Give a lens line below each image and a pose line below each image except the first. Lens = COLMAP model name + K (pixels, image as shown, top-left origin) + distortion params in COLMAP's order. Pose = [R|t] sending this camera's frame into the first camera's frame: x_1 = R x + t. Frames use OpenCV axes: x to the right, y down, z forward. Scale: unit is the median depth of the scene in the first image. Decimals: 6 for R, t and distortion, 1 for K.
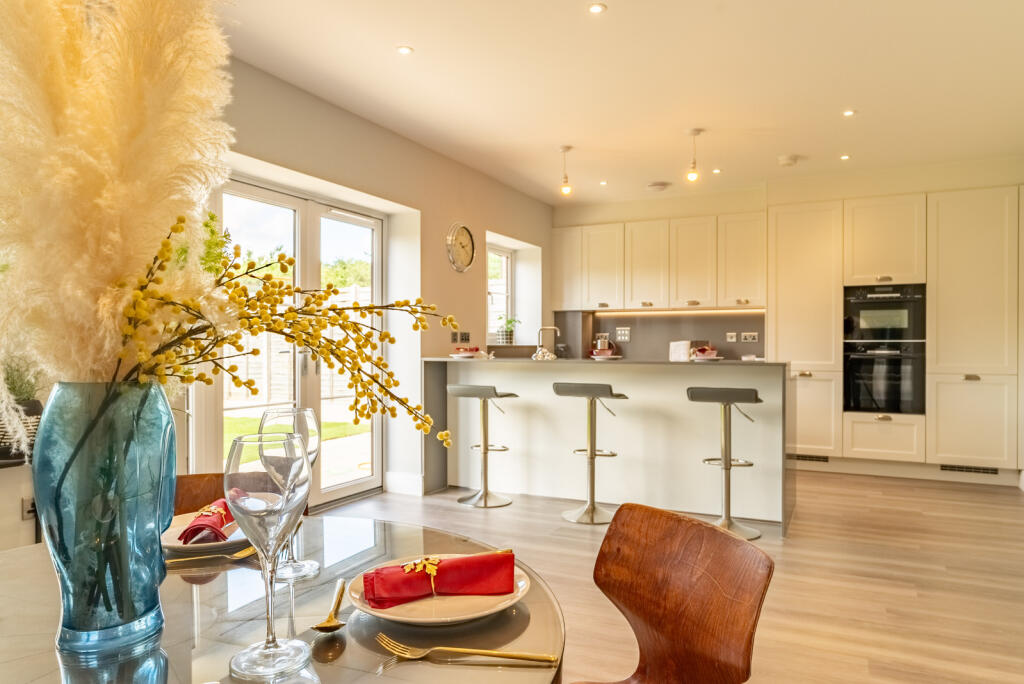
lens RADIAL K [[675.0, 0, 511.4], [0, 675.0, 344.4], [0, 0, 1]] dist [-0.004564, -0.000422]
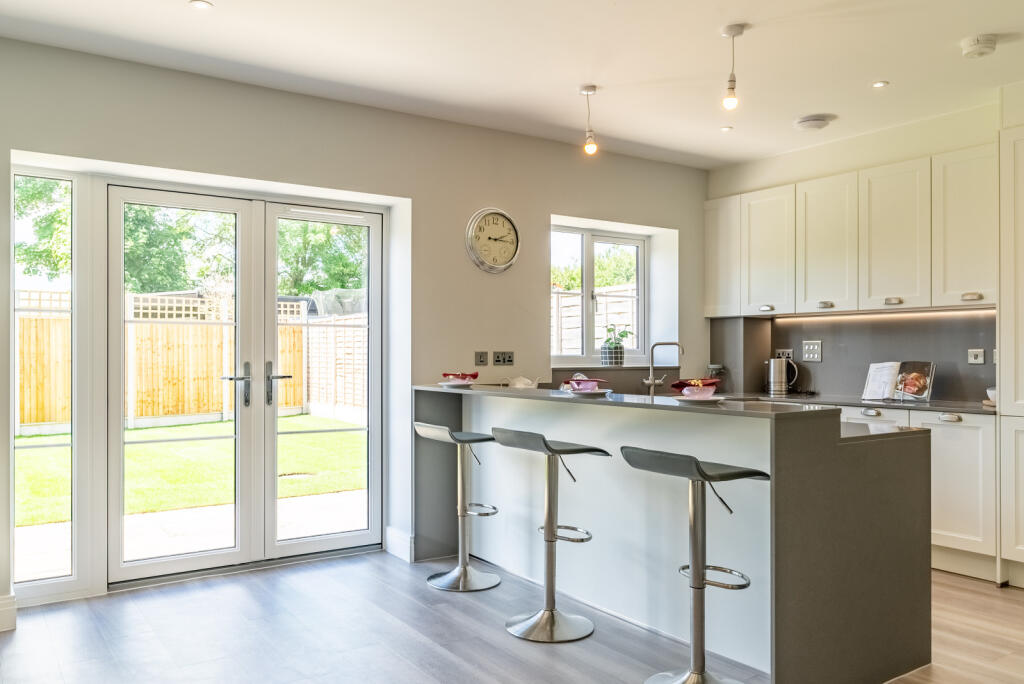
lens RADIAL K [[801.6, 0, 512.5], [0, 801.6, 342.8], [0, 0, 1]] dist [0.010640, 0.002510]
pose [[0.874480, -0.006590, -0.485017, 0.313573], [0.000161, 0.999912, -0.013295, -0.013093], [0.485061, 0.011548, 0.874404, 0.180290]]
